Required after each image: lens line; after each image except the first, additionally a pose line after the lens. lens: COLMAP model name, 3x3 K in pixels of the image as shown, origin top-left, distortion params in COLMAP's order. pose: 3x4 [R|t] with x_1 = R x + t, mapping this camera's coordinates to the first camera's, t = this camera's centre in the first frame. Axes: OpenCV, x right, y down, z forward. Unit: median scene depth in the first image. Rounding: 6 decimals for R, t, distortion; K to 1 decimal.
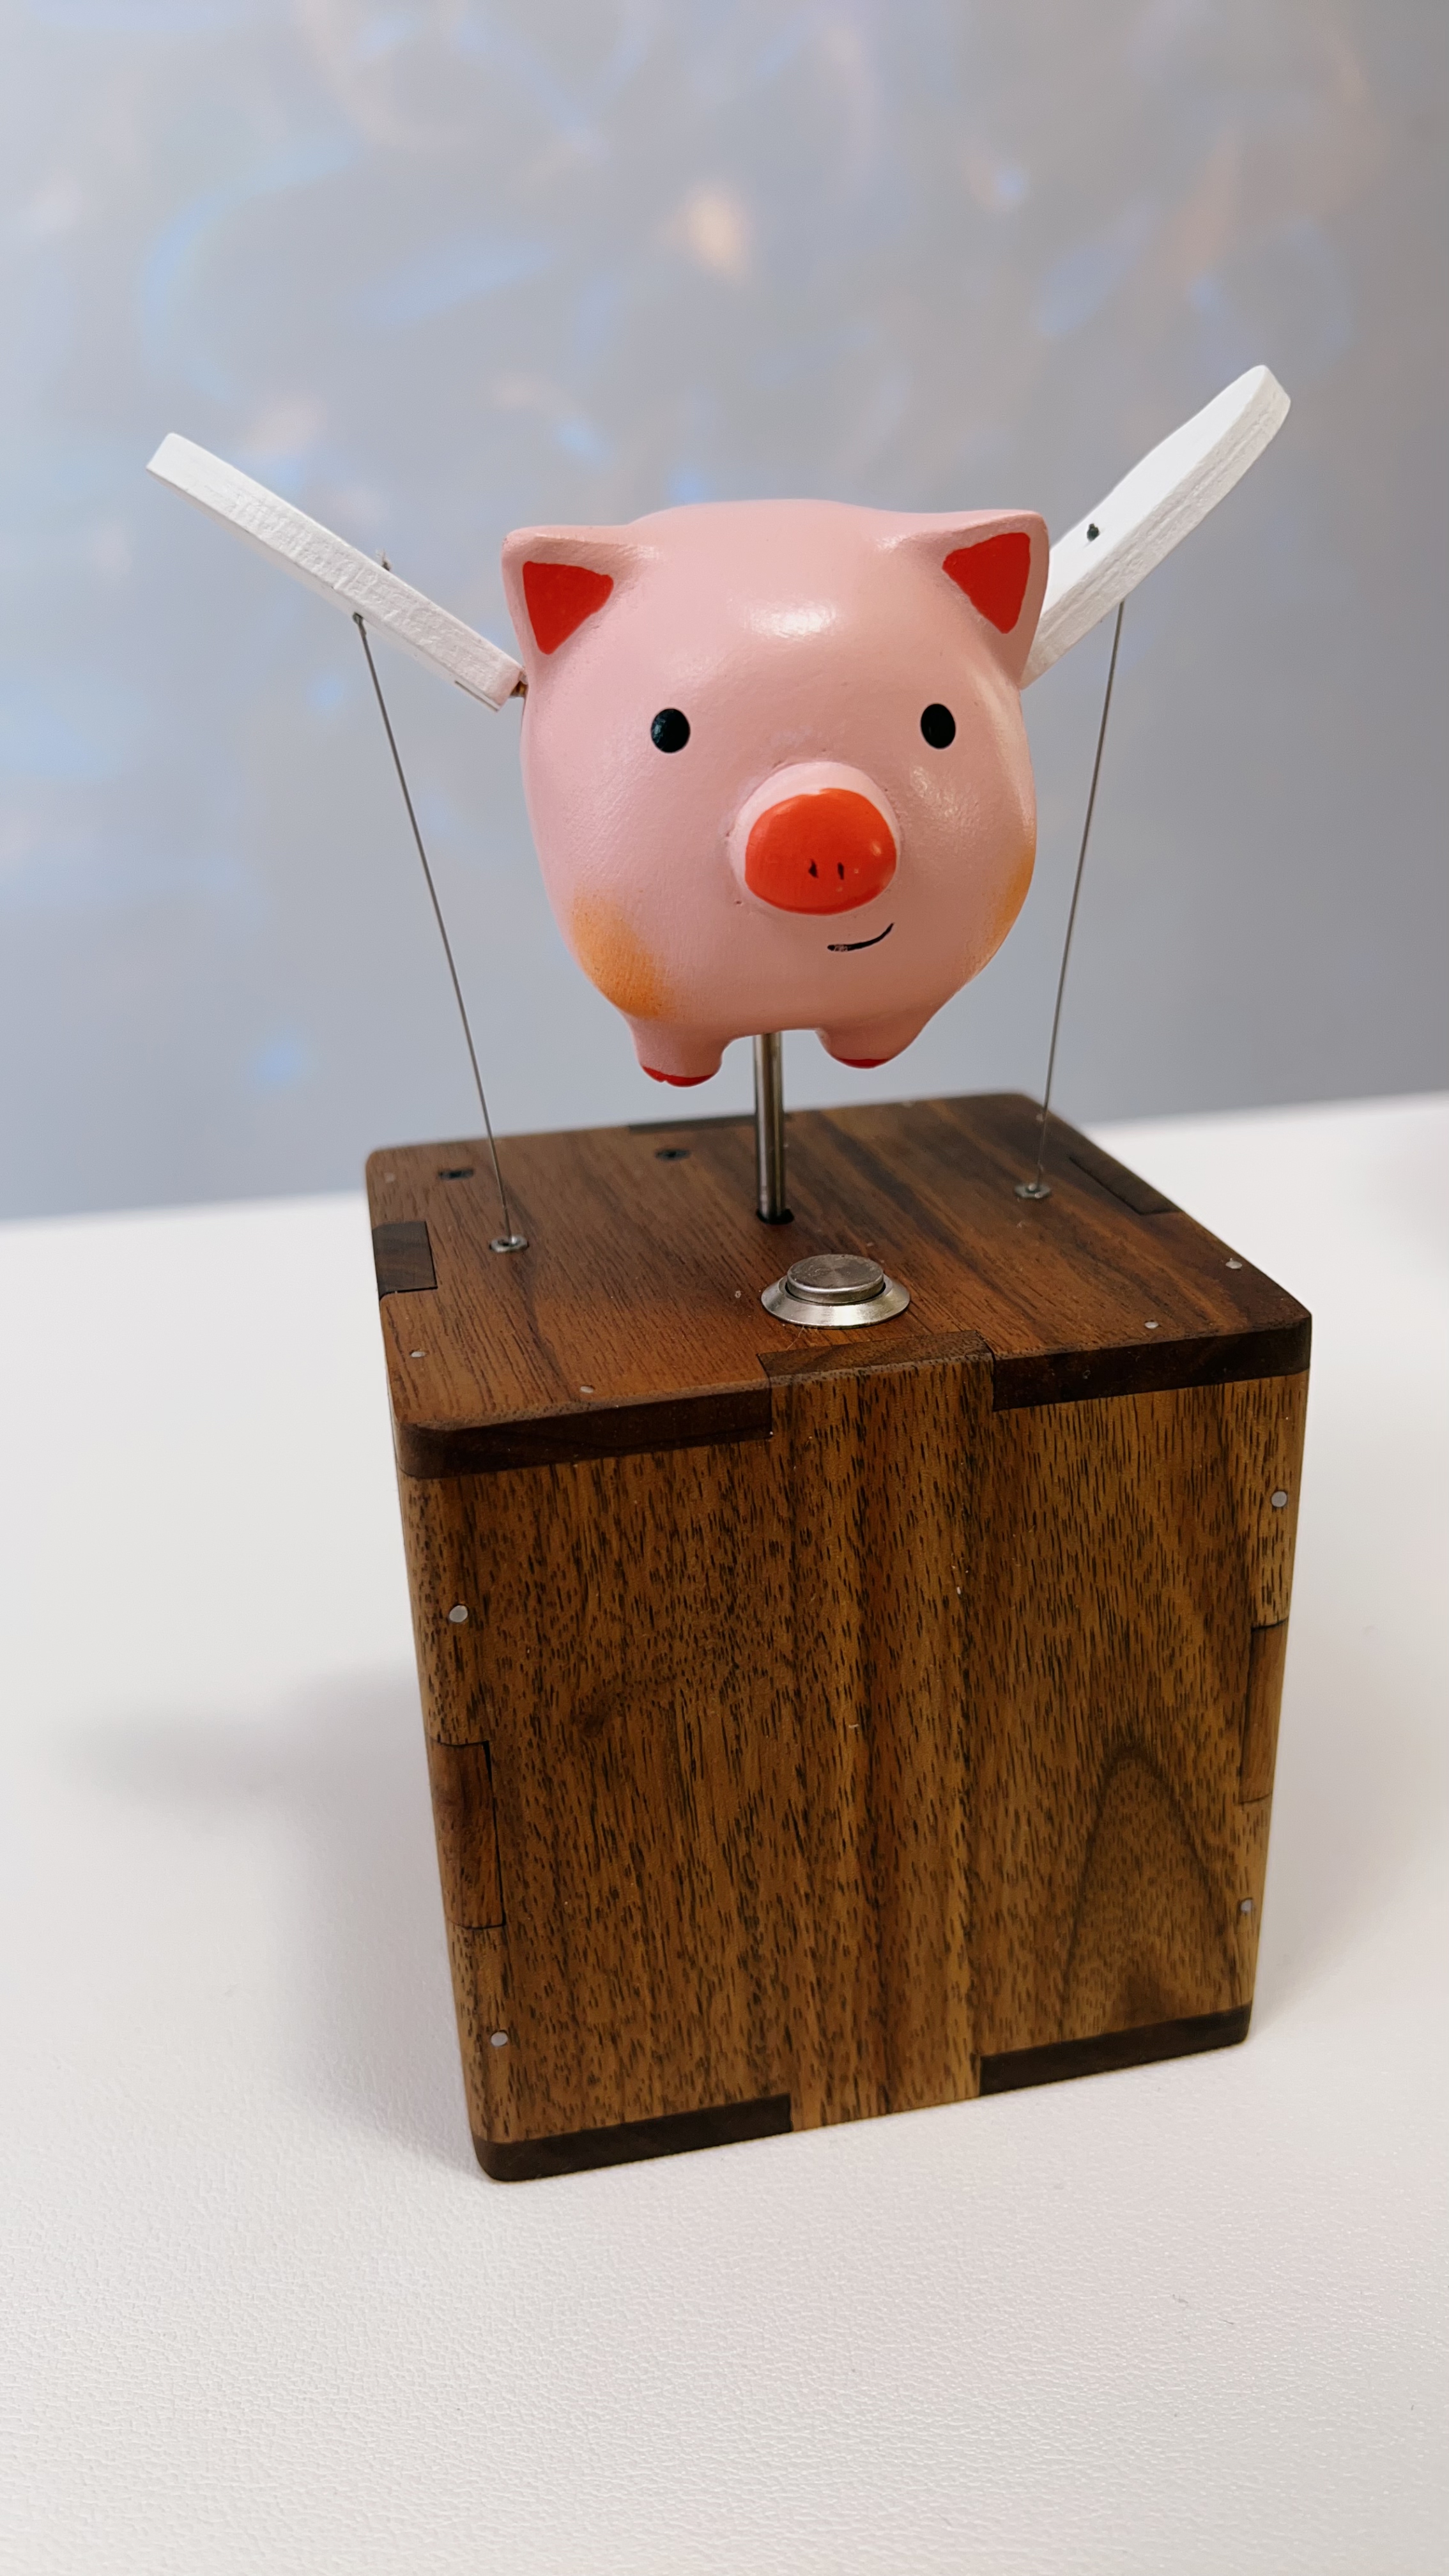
lens RADIAL K [[1903.9, 0, 726.1], [0, 1903.9, 1303.0], [0, 0, 1]] dist [0.127413, -0.453235]
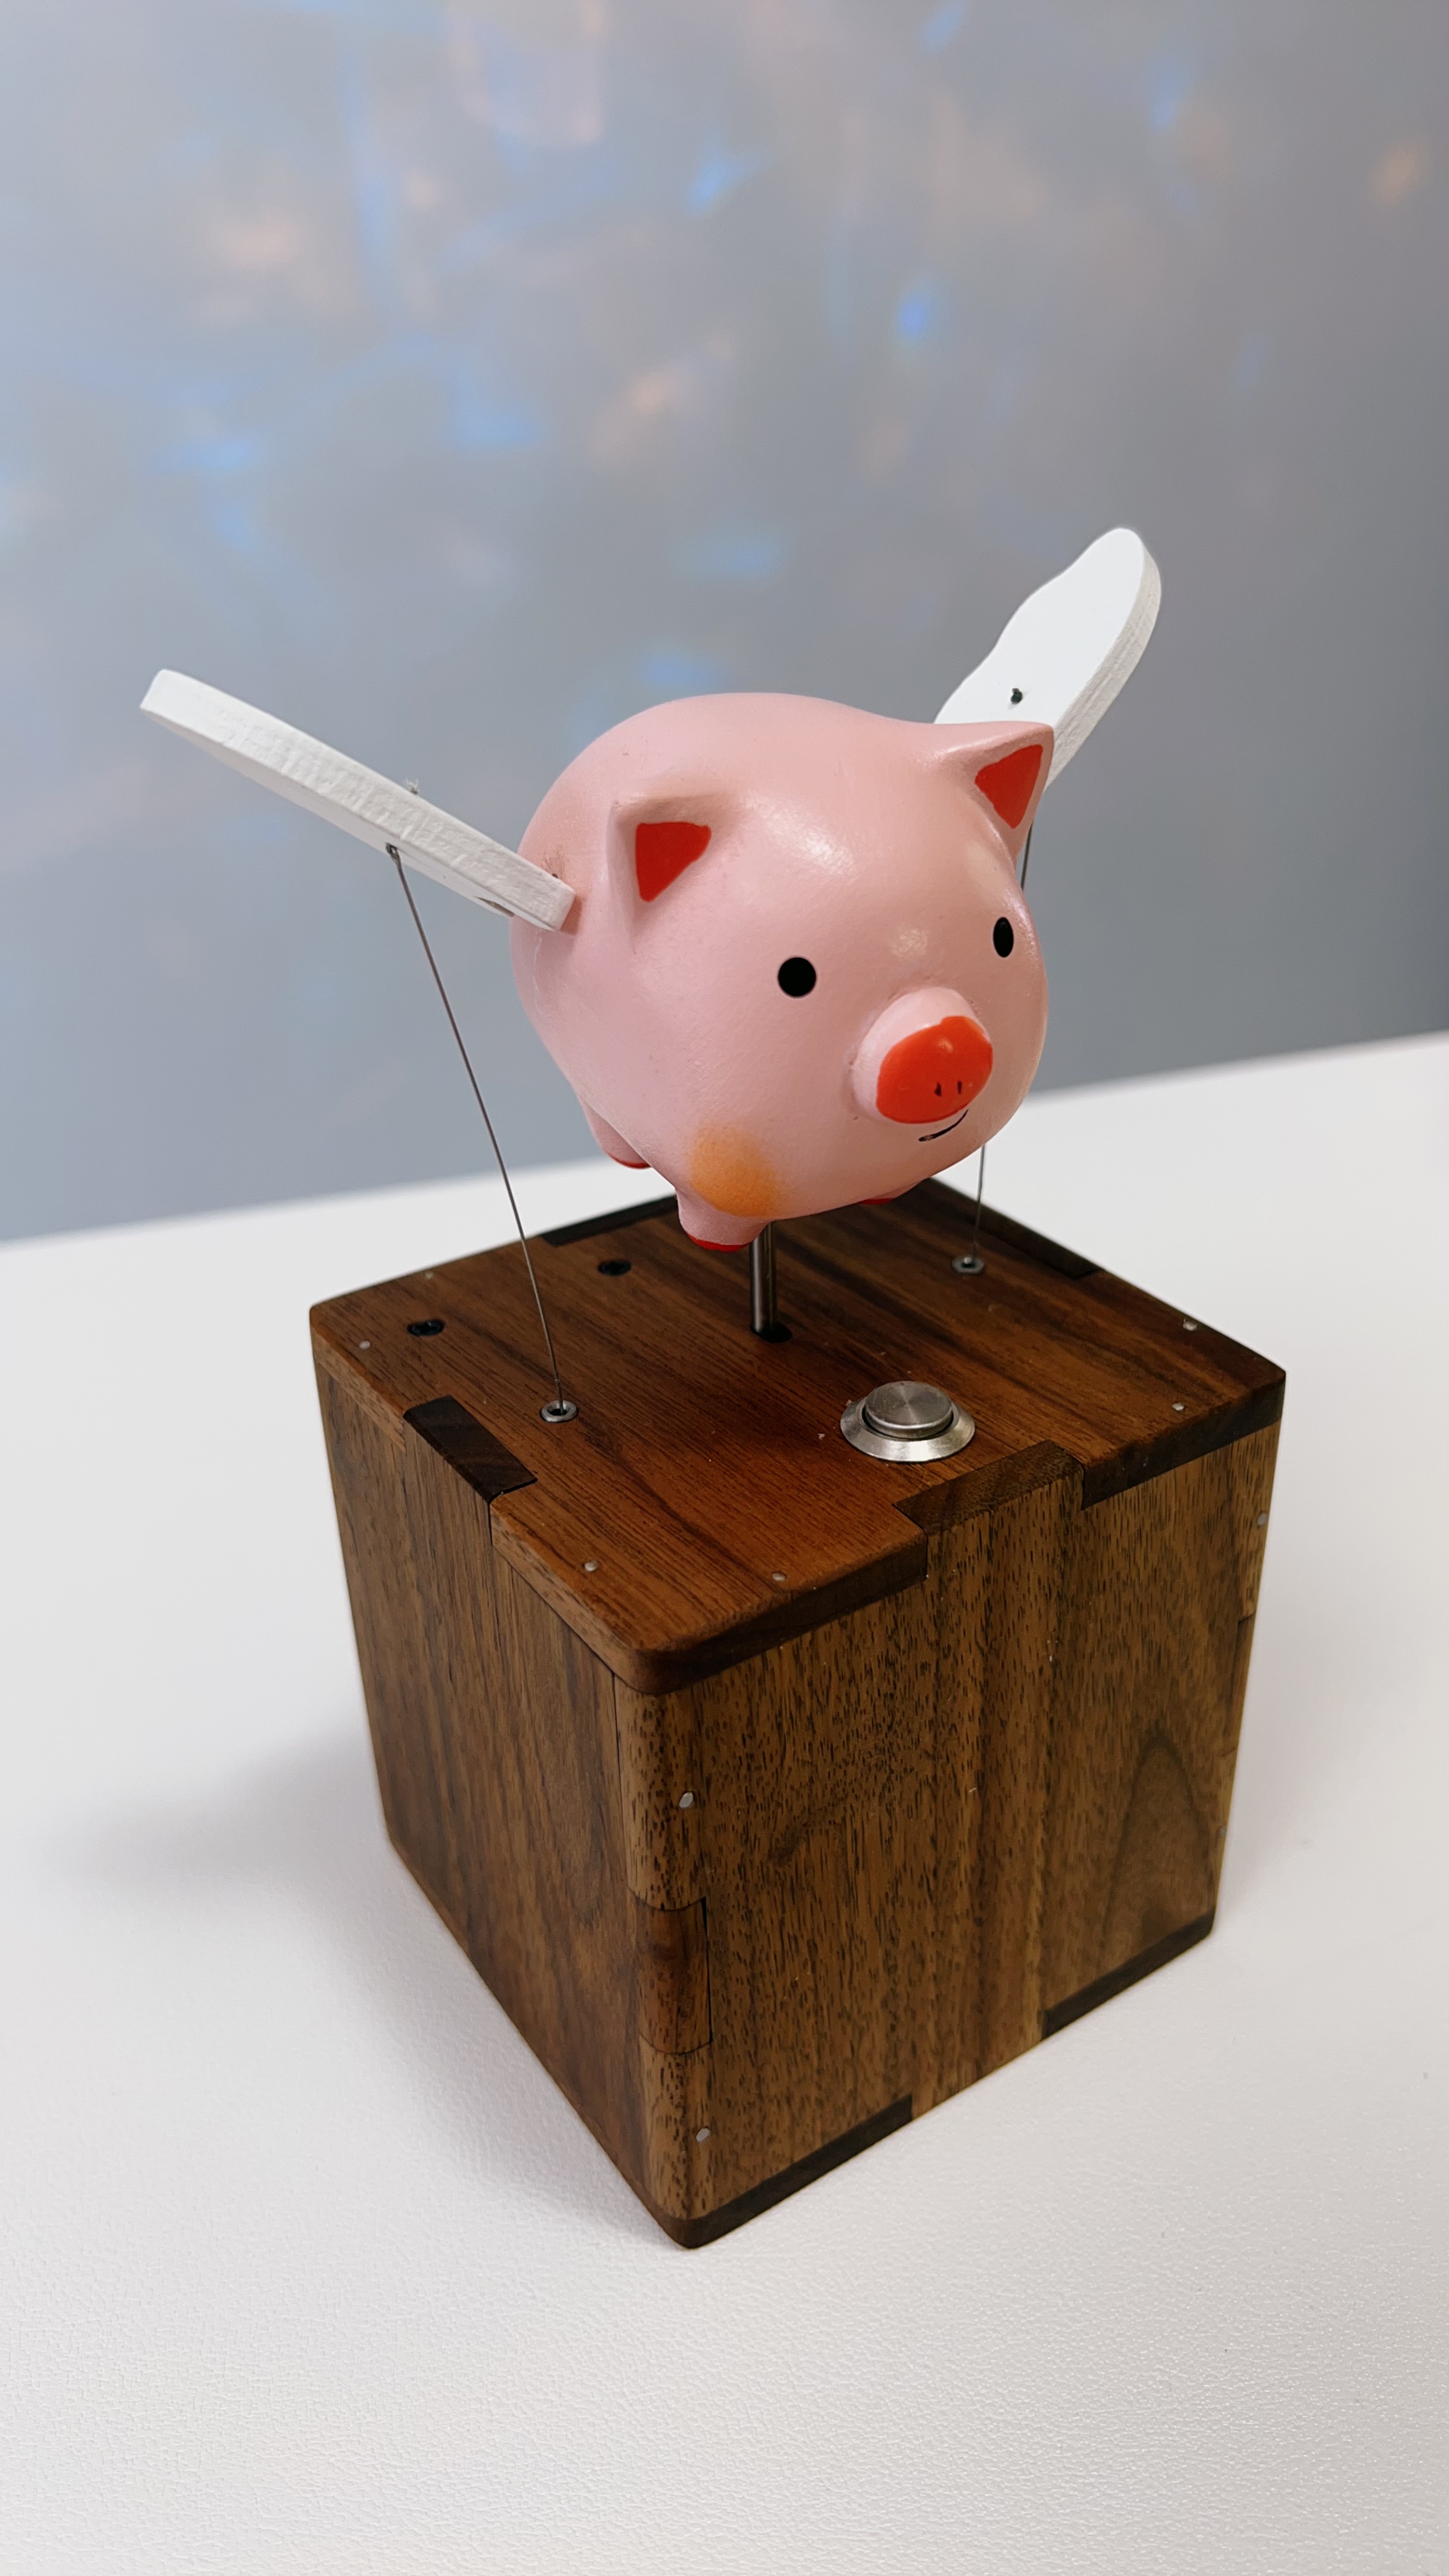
lens RADIAL K [[1903.9, 0, 726.1], [0, 1903.9, 1303.0], [0, 0, 1]] dist [0.127413, -0.453235]
pose [[0.929731, -0.171422, 0.325906, -0.394094], [0.136120, 0.982339, 0.128377, -0.231515], [-0.342157, -0.074994, 0.936645, 0.000012]]
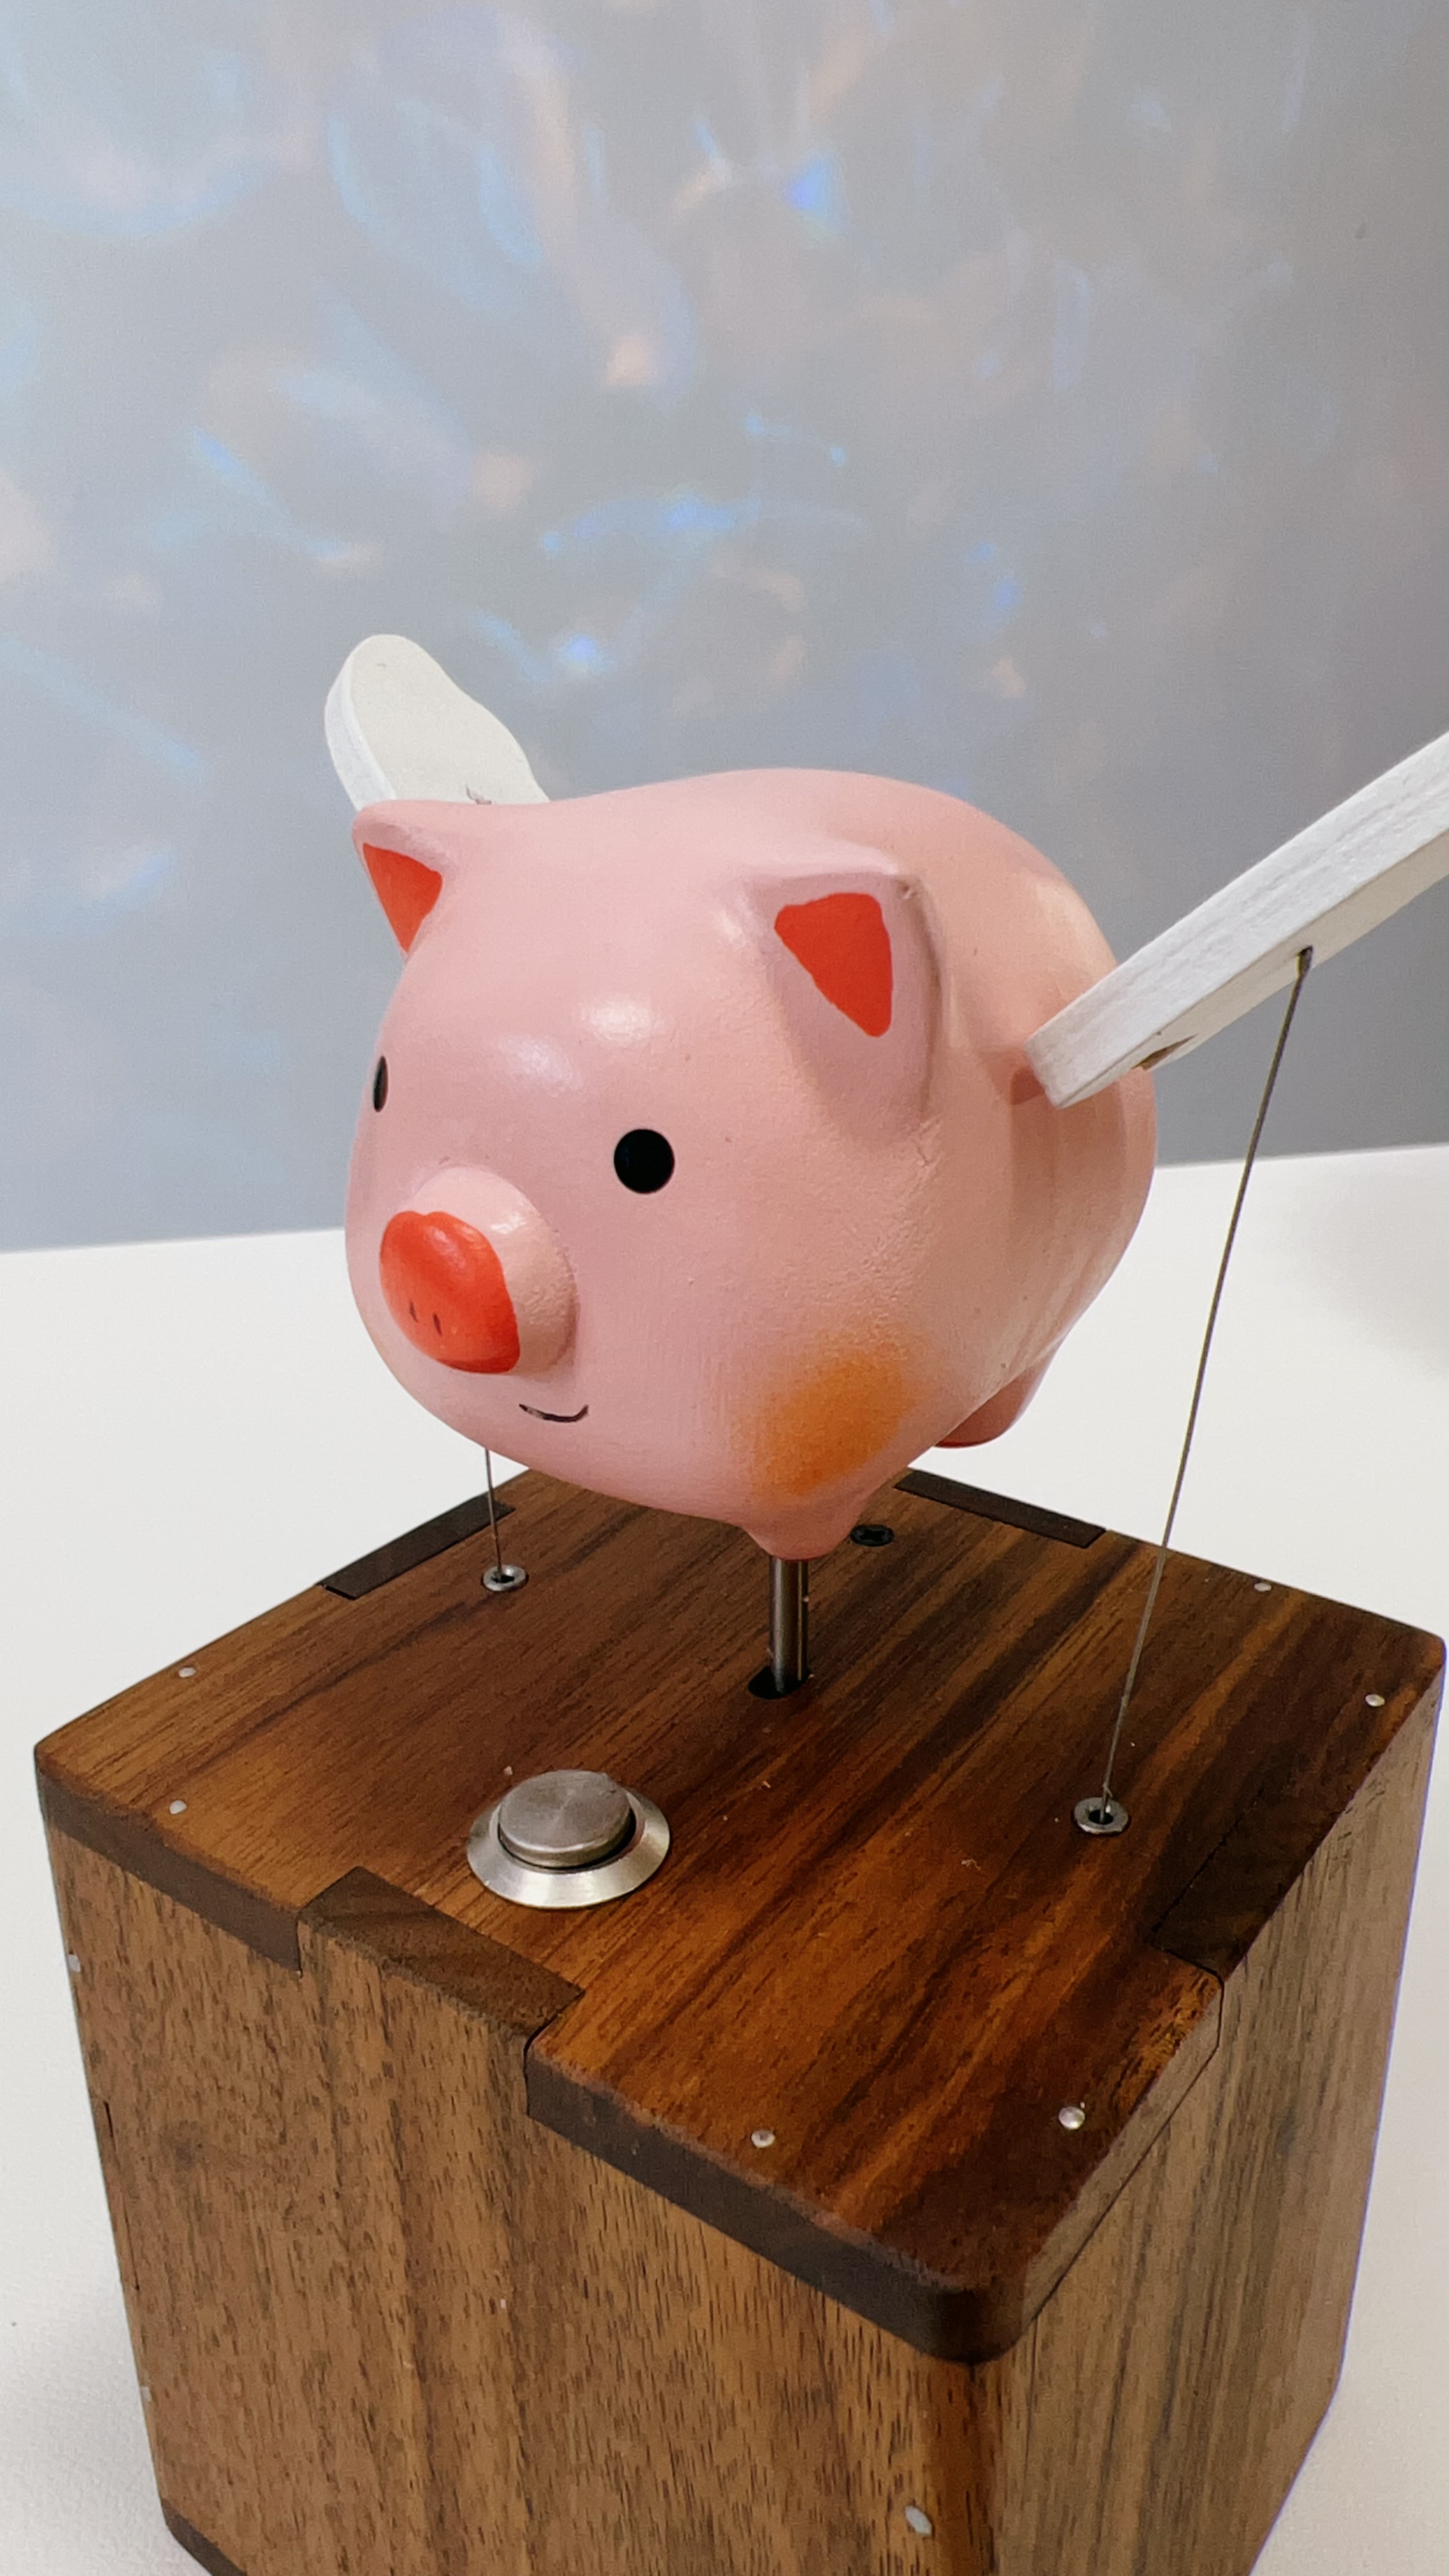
lens RADIAL K [[1881.1, 0, 724.5], [0, 1881.1, 1288.0], [0, 0, 1]] dist [-0.013295, 0.000377]
pose [[0.665292, 0.296816, -0.685045, 0.534845], [-0.297608, 0.946955, 0.121270, -0.312931], [0.684701, 0.123195, 0.718337, 0.498766]]
